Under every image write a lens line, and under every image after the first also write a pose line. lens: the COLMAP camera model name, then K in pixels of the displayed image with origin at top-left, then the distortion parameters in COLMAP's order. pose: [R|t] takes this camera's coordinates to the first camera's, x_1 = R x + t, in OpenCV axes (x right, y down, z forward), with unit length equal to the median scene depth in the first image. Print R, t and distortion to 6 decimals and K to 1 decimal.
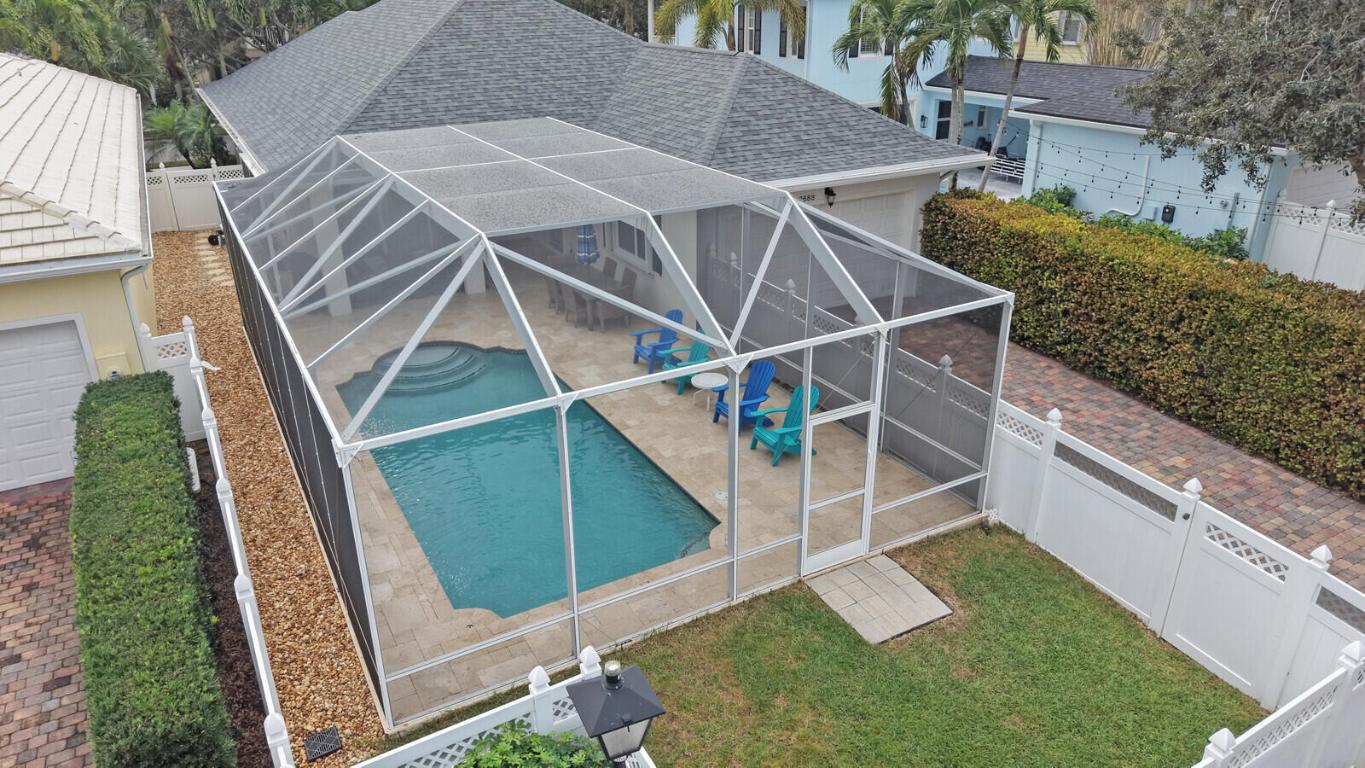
lens RADIAL K [[912.8, 0, 682.0], [0, 912.8, 380.2], [0, 0, 1]] dist [0.003250, -0.006079]
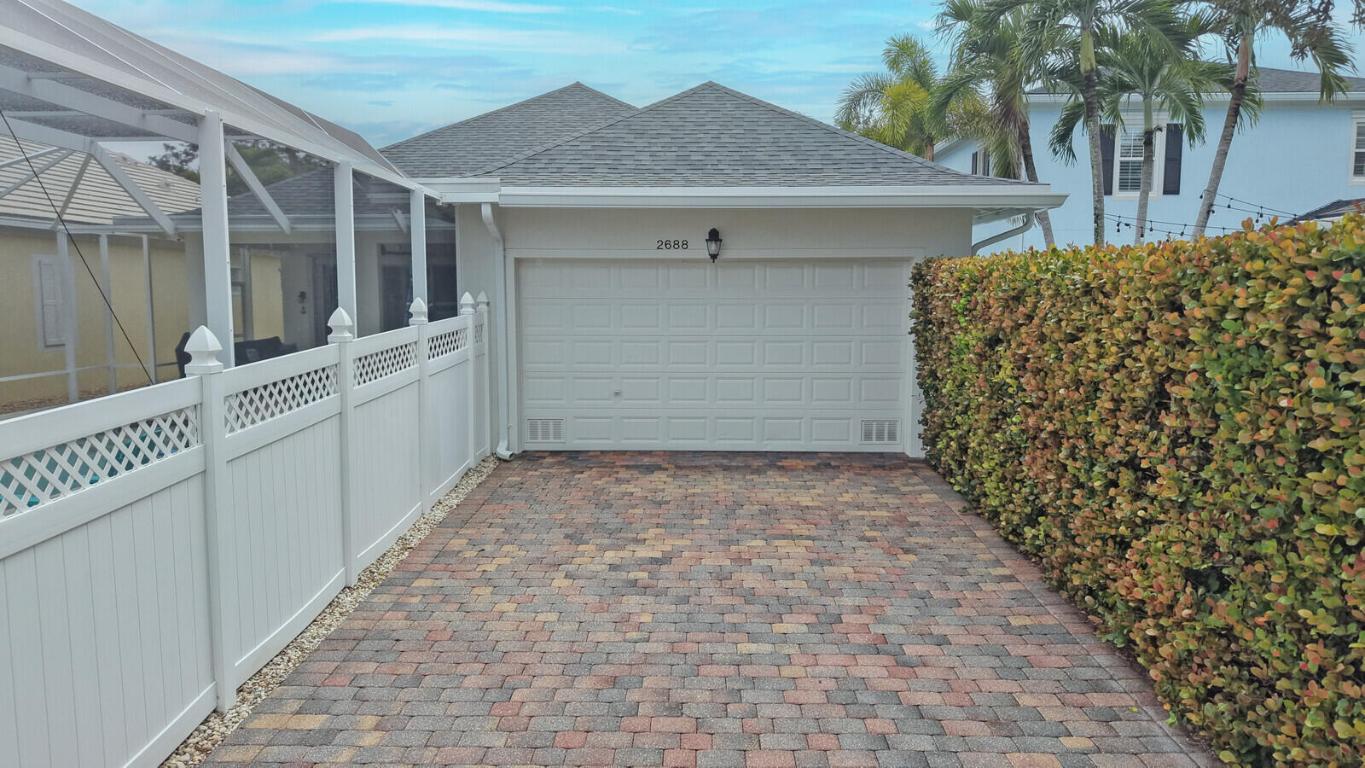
lens RADIAL K [[912.8, 0, 681.3], [0, 912.8, 381.4], [0, 0, 1]] dist [0.003250, -0.006079]
pose [[0.865005, 0.066322, -0.497360, 0.712927], [-0.211467, 0.947082, -0.241489, 0.047107], [0.455025, 0.314064, 0.833256, 0.851003]]
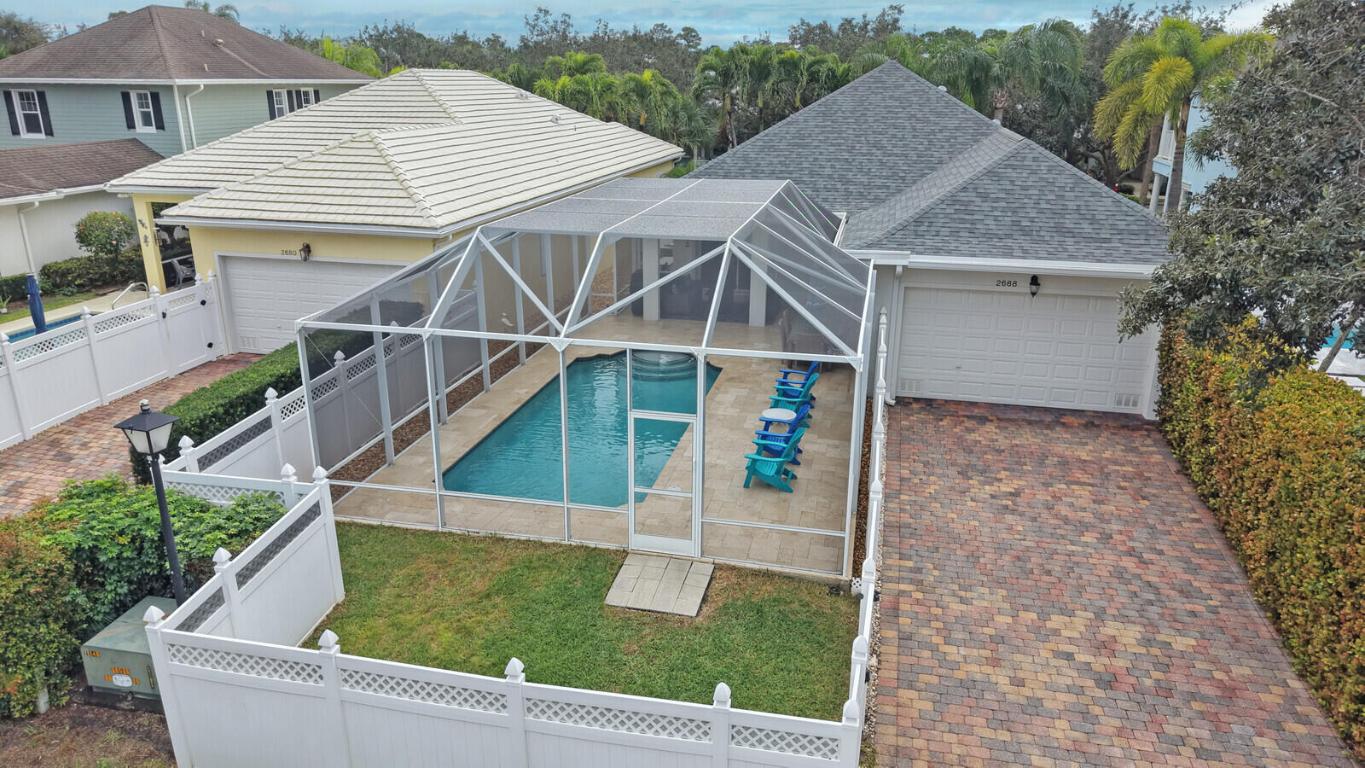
lens RADIAL K [[912.8, 0, 681.3], [0, 912.8, 388.7], [0, 0, 1]] dist [0.003250, -0.006079]
pose [[0.747783, 0.228784, -0.623281, 0.815392], [-0.276461, 0.960796, 0.020988, -0.025869], [0.603648, 0.156619, 0.781716, 0.076716]]
